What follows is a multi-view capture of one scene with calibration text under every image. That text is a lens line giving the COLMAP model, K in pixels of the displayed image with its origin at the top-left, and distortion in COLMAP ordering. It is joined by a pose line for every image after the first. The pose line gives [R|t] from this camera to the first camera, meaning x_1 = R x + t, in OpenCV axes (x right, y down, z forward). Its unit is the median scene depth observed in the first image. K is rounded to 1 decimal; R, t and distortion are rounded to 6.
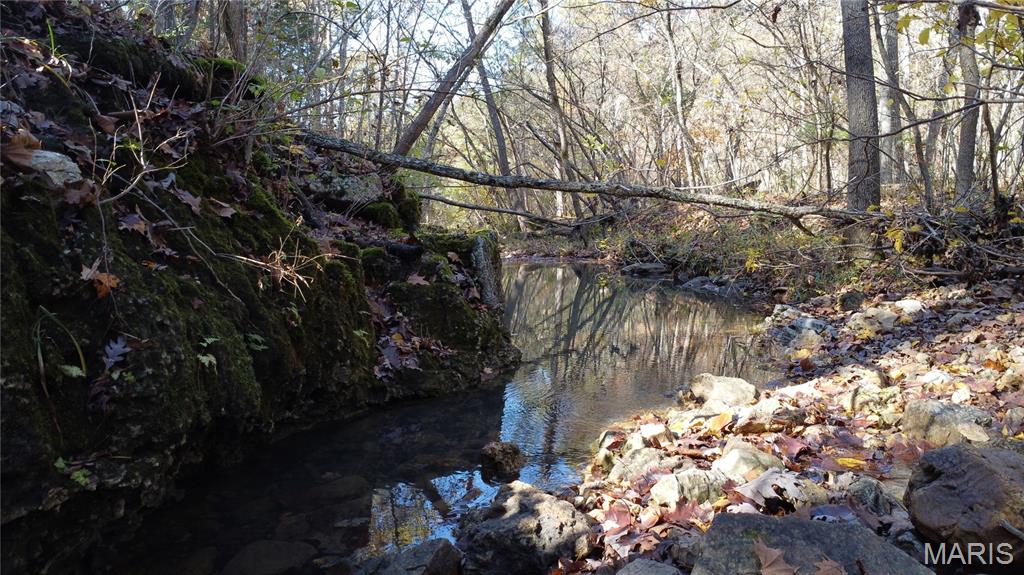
lens RADIAL K [[715.7, 0, 512.0], [0, 715.7, 287.5], [0, 0, 1]] dist [-0.022576, -0.002931]
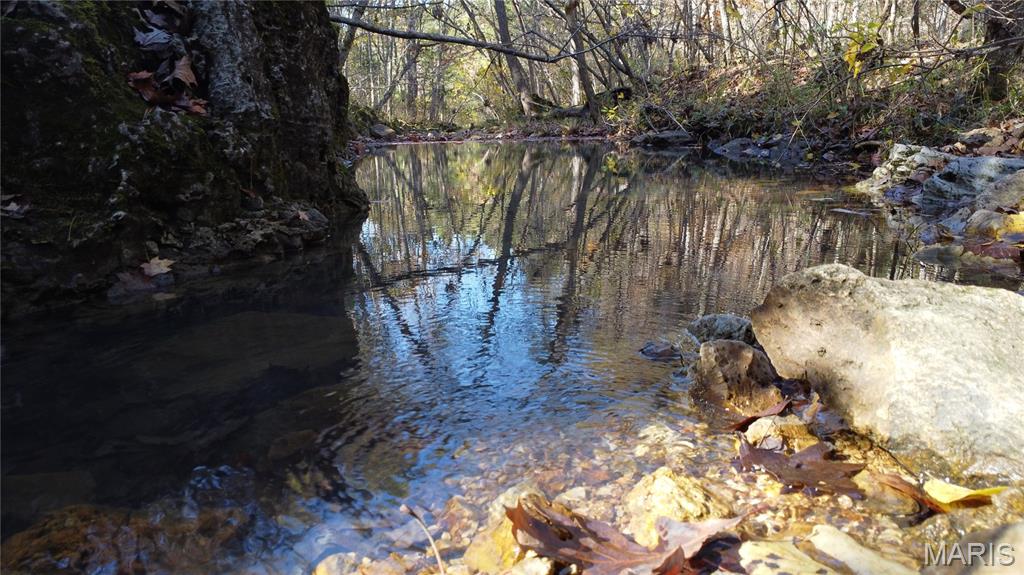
lens RADIAL K [[715.7, 0, 512.0], [0, 715.7, 287.5], [0, 0, 1]] dist [-0.022576, -0.002931]
pose [[0.999305, -0.004546, -0.037005, 0.055968], [0.009345, 0.991396, 0.130560, 0.029795], [0.036093, -0.130815, 0.990750, 0.237940]]
